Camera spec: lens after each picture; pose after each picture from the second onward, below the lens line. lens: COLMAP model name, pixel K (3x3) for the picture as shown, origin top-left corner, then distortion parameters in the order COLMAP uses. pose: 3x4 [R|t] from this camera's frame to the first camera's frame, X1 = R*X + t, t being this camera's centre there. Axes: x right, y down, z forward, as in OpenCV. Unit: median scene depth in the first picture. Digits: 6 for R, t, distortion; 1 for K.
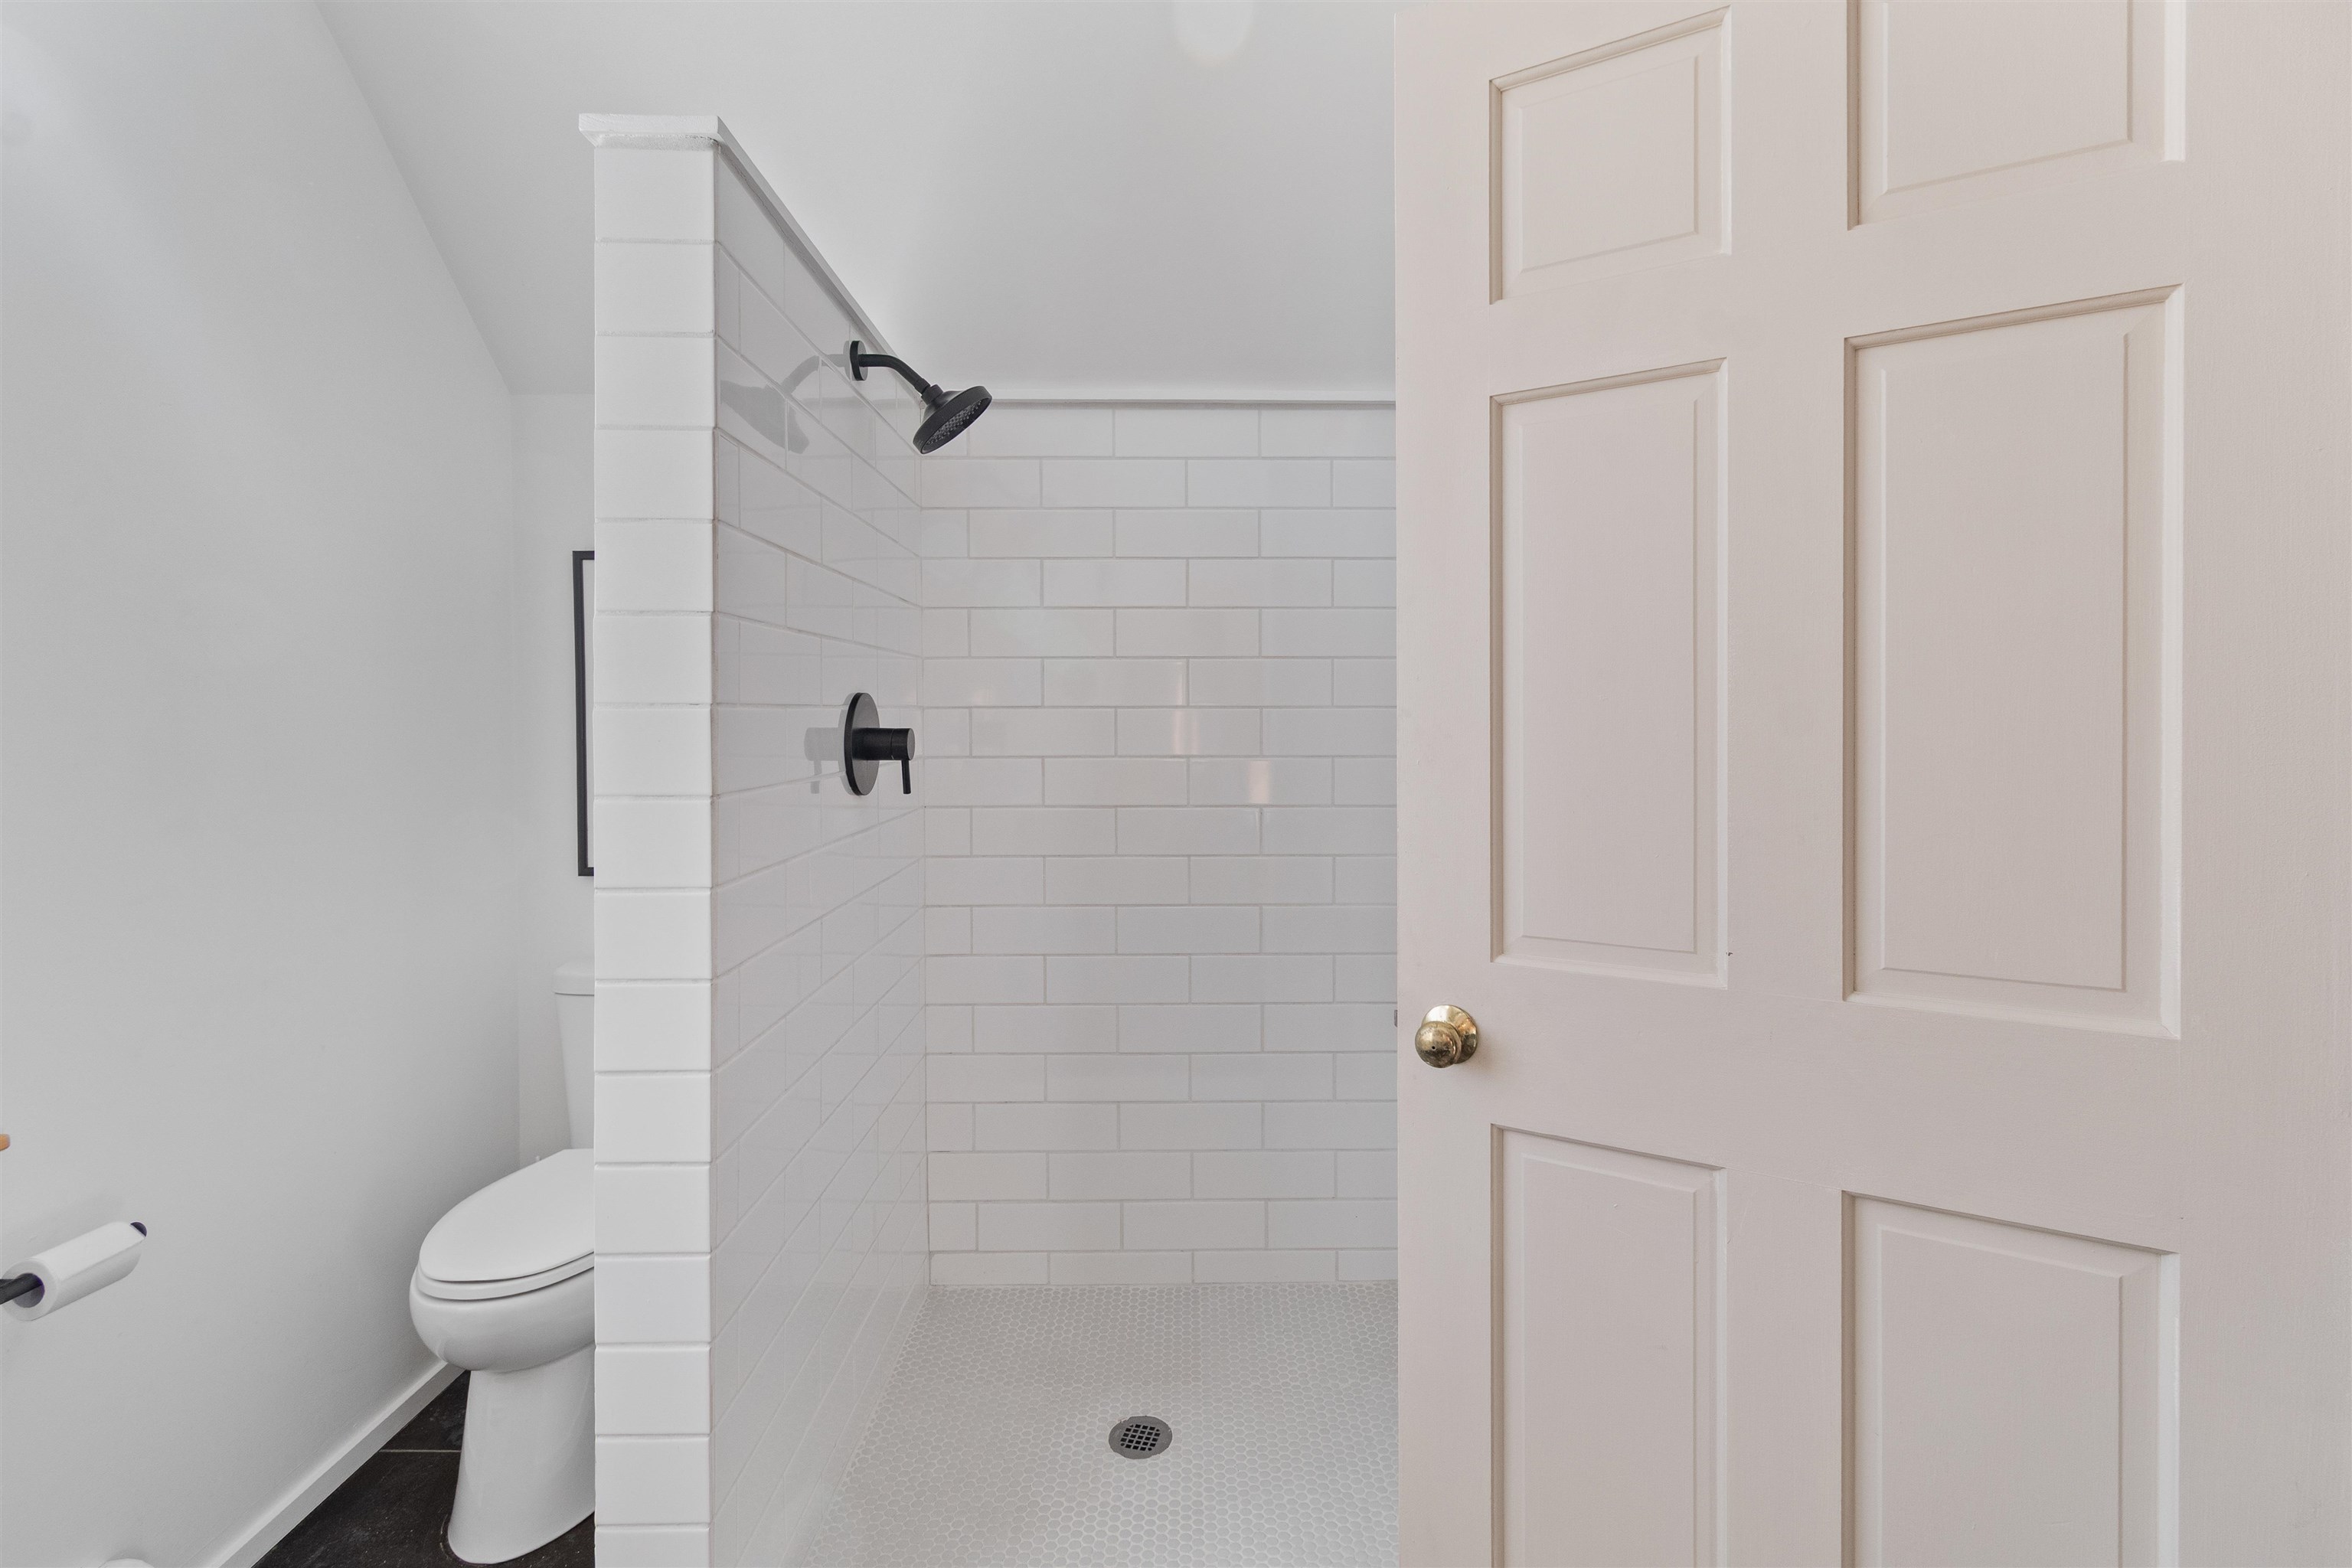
lens RADIAL K [[1068.7, 0, 1162.5], [0, 1068.7, 728.8], [0, 0, 1]] dist [0.002001, -0.001265]
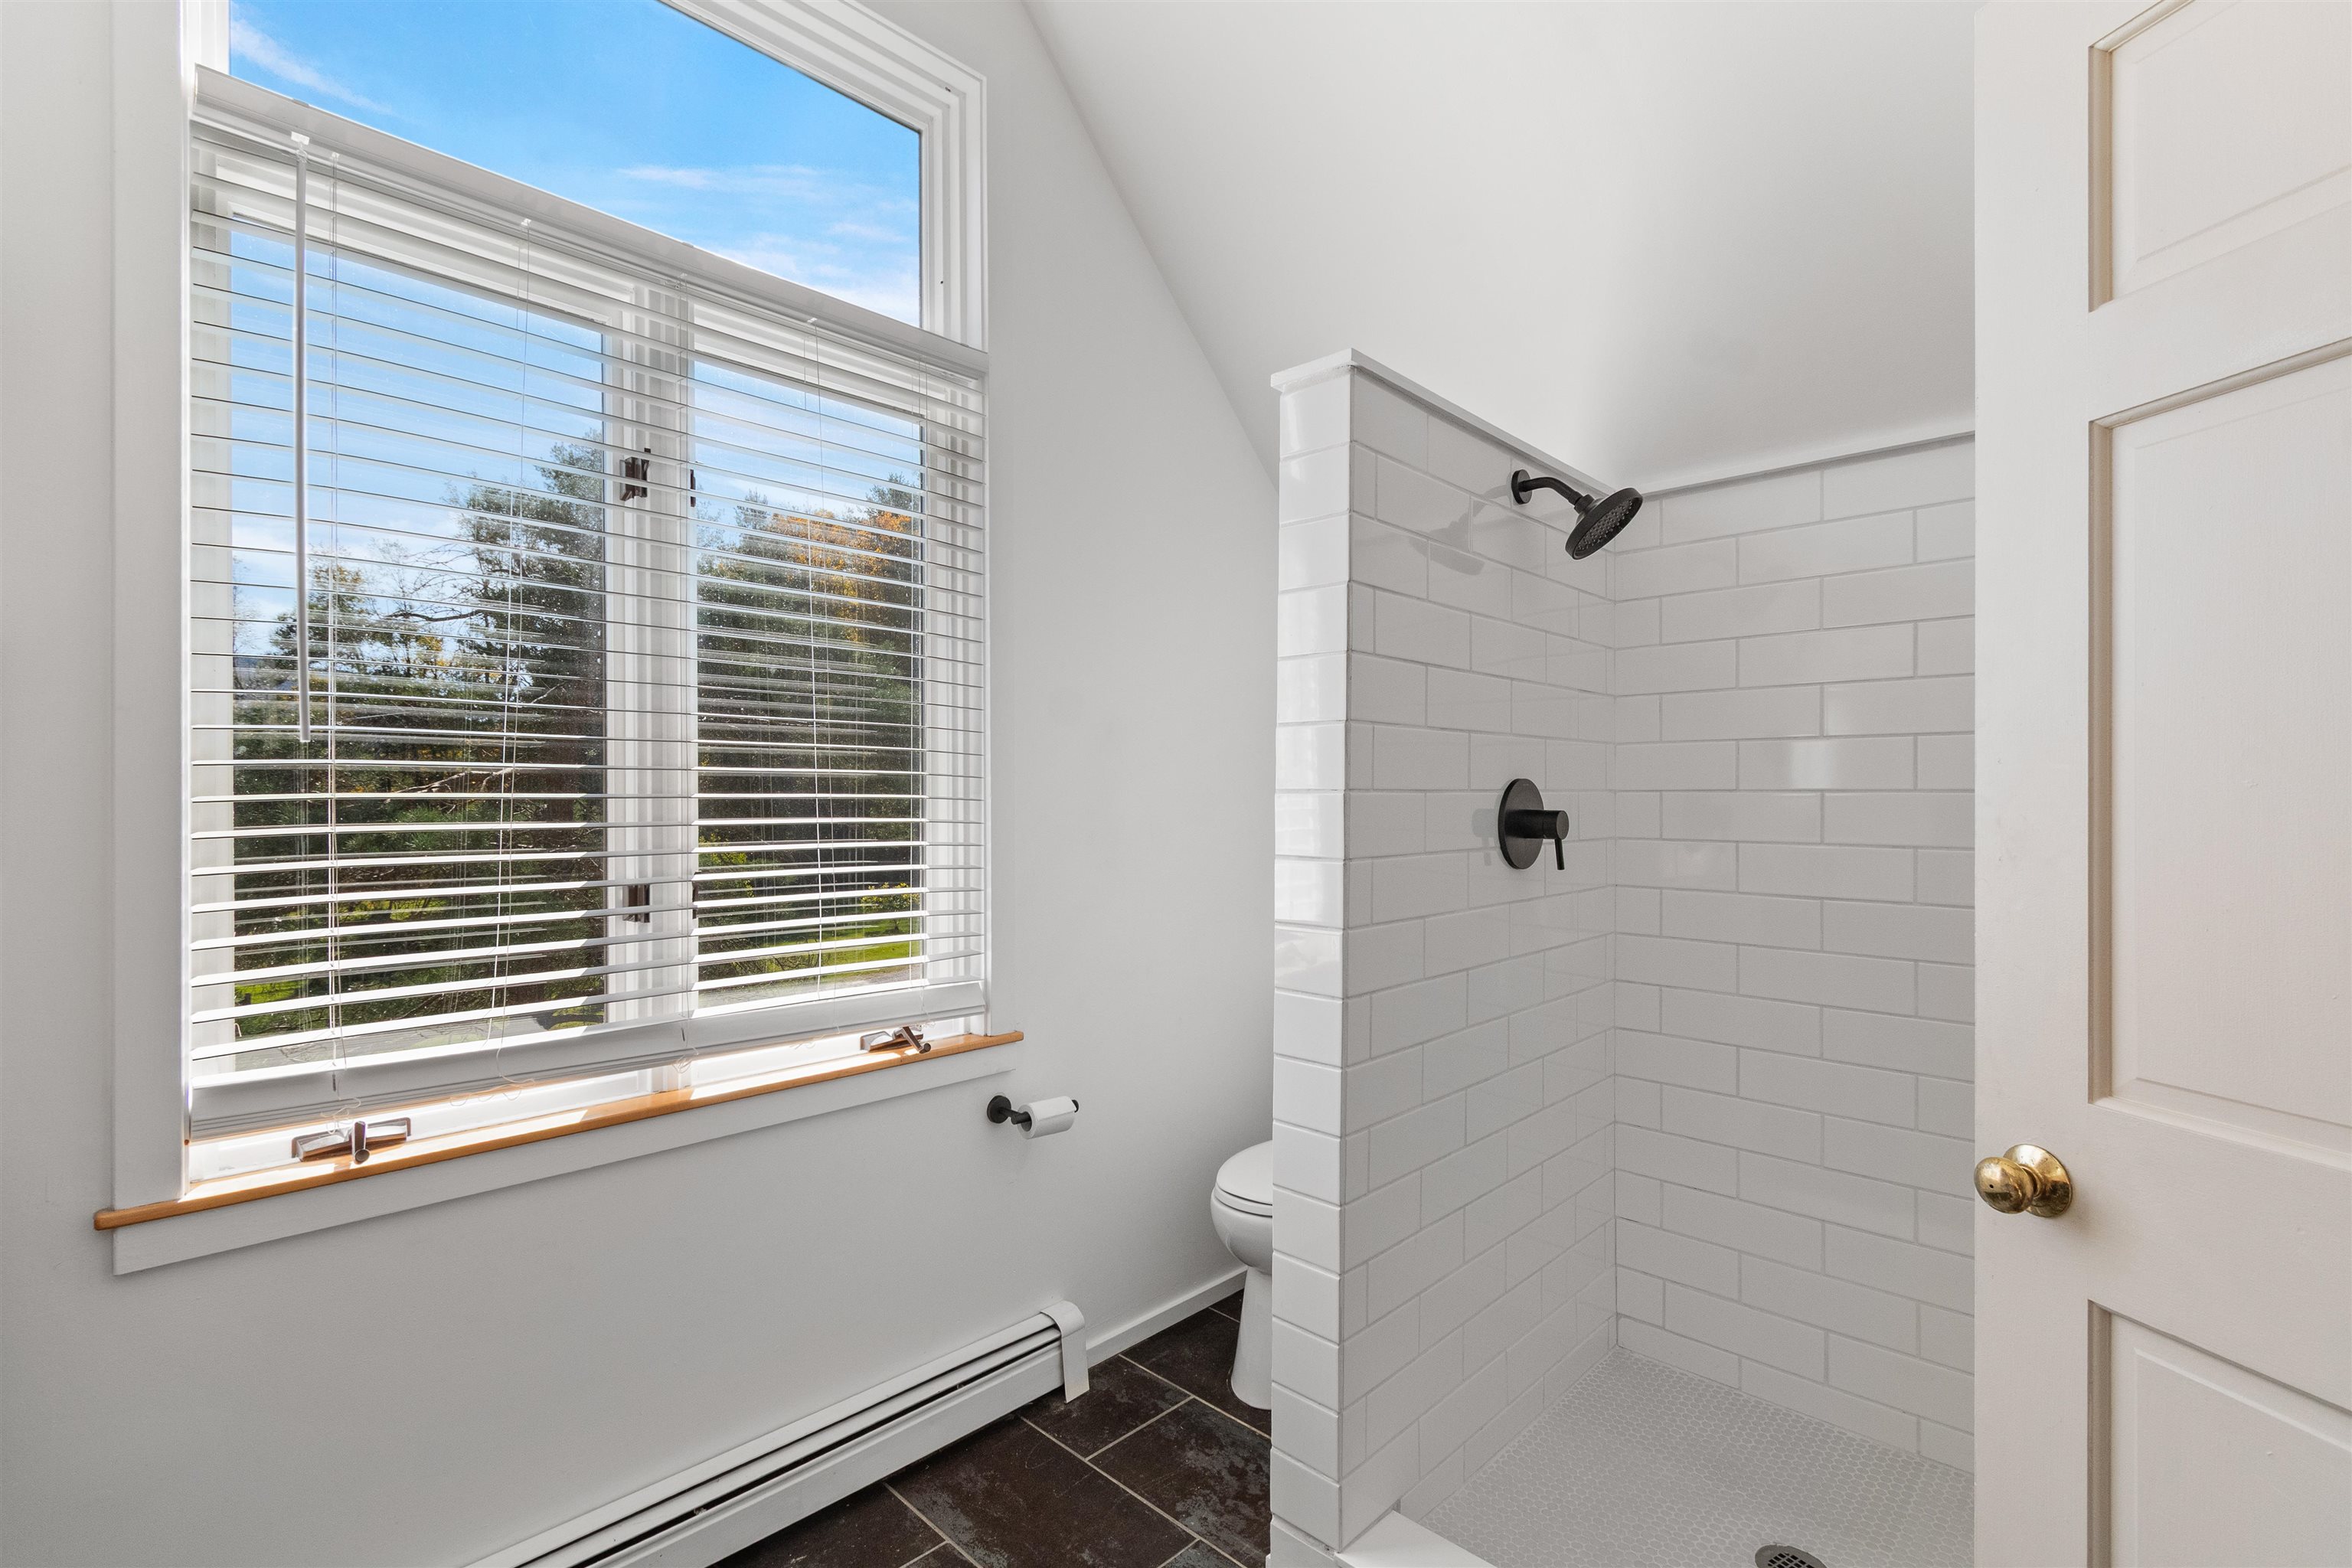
lens RADIAL K [[1068.7, 0, 1181.8], [0, 1068.7, 790.1], [0, 0, 1]] dist [0.002001, -0.001265]
pose [[0.708153, 0.000902, -0.706059, 0.288508], [-0.012823, 0.999851, -0.011583, -0.003960], [0.705943, 0.017256, 0.708059, -0.061476]]
